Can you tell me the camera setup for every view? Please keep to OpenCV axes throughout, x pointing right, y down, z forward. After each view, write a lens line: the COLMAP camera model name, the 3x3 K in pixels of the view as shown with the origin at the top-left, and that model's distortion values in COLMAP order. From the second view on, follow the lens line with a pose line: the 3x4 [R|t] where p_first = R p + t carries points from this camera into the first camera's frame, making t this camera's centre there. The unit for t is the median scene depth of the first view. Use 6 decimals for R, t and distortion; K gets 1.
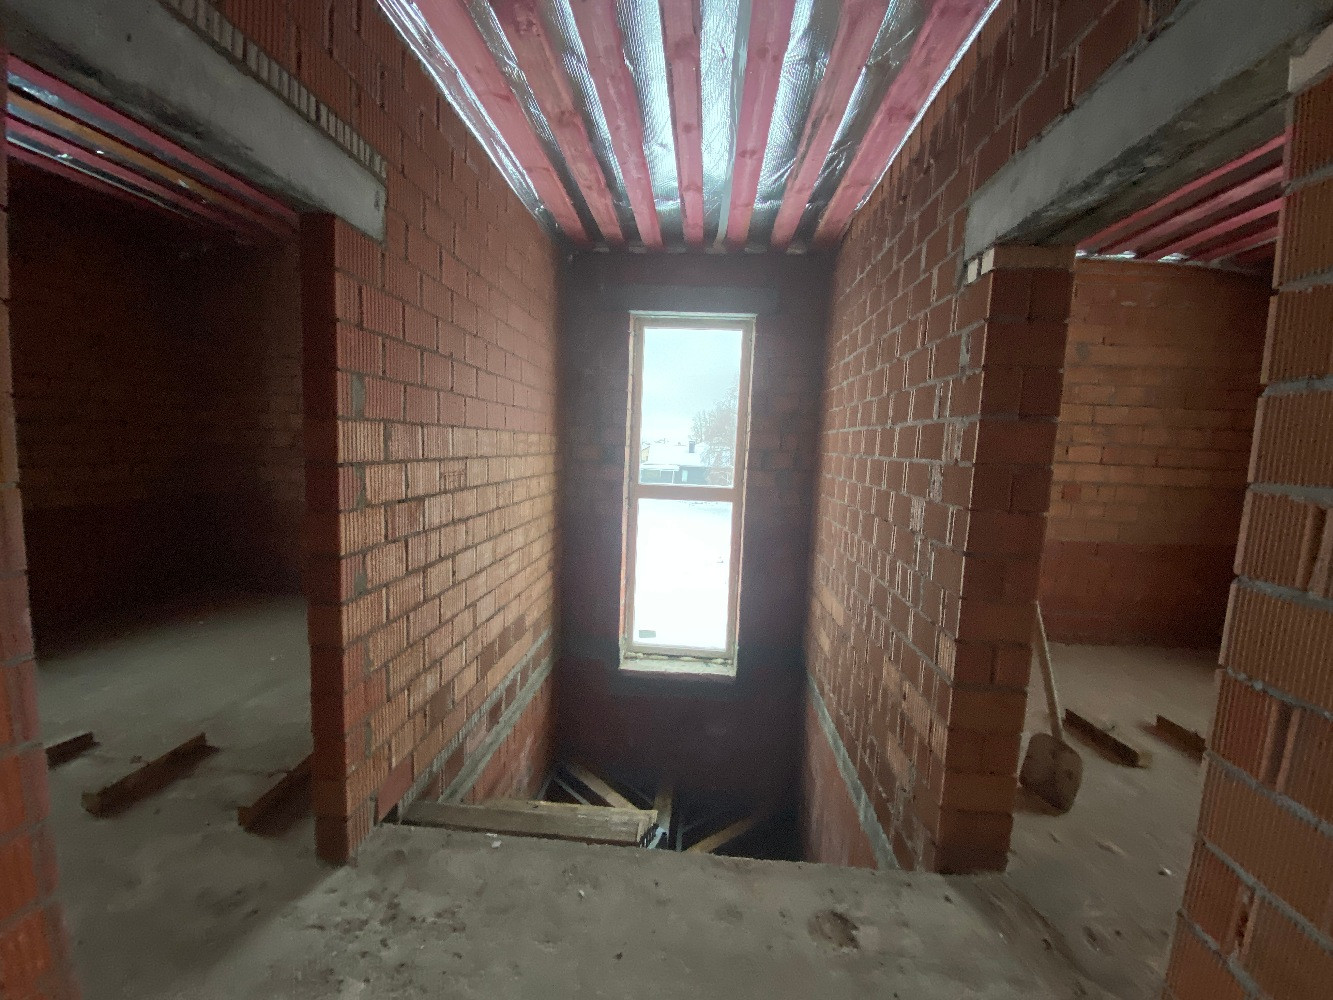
lens RADIAL K [[539.3, 0, 664.5], [0, 539.3, 497.0], [0, 0, 1]] dist [0.026626, -0.024142]
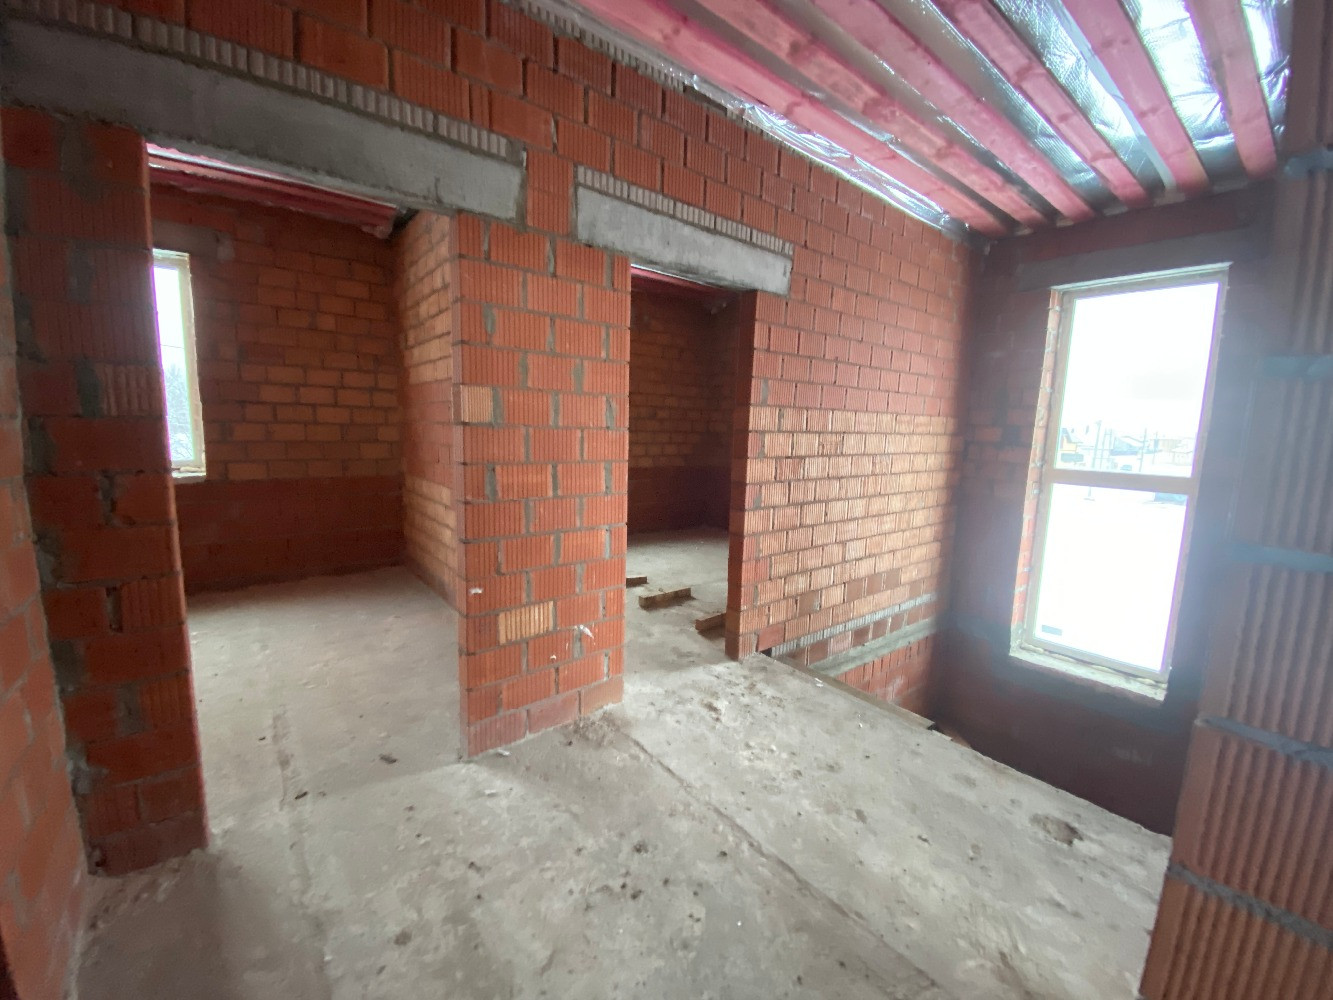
lens RADIAL K [[538.4, 0, 664.7], [0, 538.4, 497.1], [0, 0, 1]] dist [0.063643, -0.047858]
pose [[0.679361, 0.079548, -0.729480, 0.376701], [-0.076107, 0.996384, 0.037776, 0.080526], [0.729847, 0.029855, 0.682958, -0.292340]]
